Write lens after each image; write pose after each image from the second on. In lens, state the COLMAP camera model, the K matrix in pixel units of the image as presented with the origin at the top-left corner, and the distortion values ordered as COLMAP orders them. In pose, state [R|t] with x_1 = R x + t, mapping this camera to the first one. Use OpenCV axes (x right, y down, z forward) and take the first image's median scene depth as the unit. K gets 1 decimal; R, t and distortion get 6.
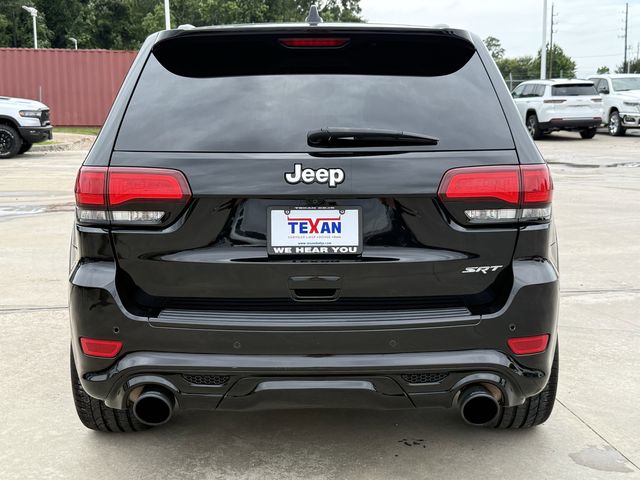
lens RADIAL K [[892.3, 0, 327.3], [0, 892.3, 240.0], [0, 0, 1]] dist [0.252990, -0.861290]
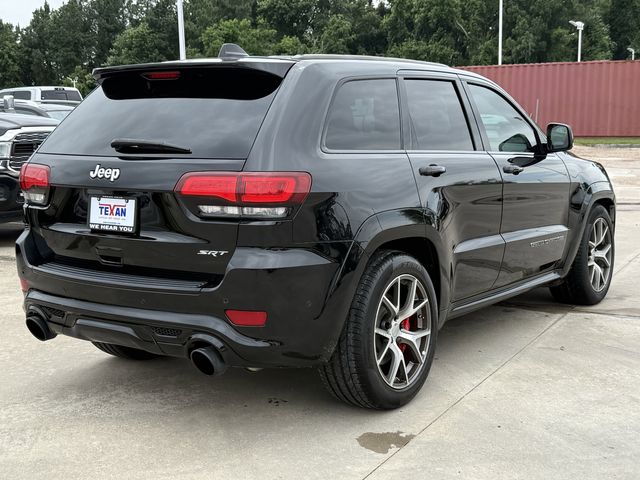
lens RADIAL K [[892.3, 0, 327.3], [0, 892.3, 240.0], [0, 0, 1]] dist [0.252990, -0.861290]
pose [[0.813359, 0.075634, -0.576824, 1.043012], [-0.082124, 0.996511, 0.014864, -0.017662], [0.575936, 0.035281, 0.816733, 0.061820]]
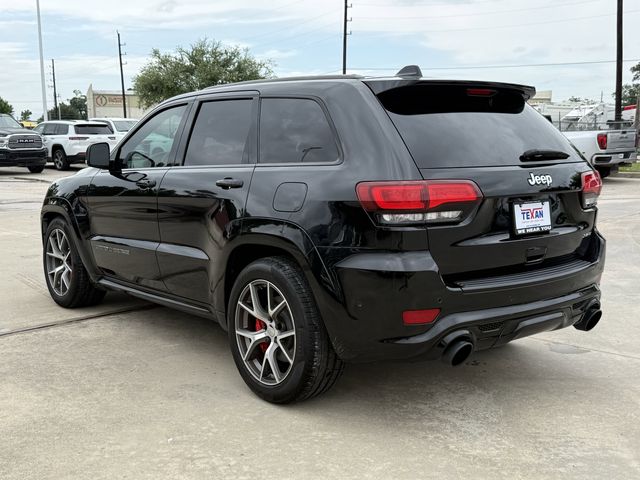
lens RADIAL K [[739.7, 0, 320.0], [0, 739.7, 240.0], [0, 0, 1]] dist [0.049191, -0.017559]
pose [[0.781467, -0.082882, 0.618418, -1.055083], [0.093793, 0.995480, 0.014895, -0.023693], [-0.616857, 0.046363, 0.785708, 0.240823]]
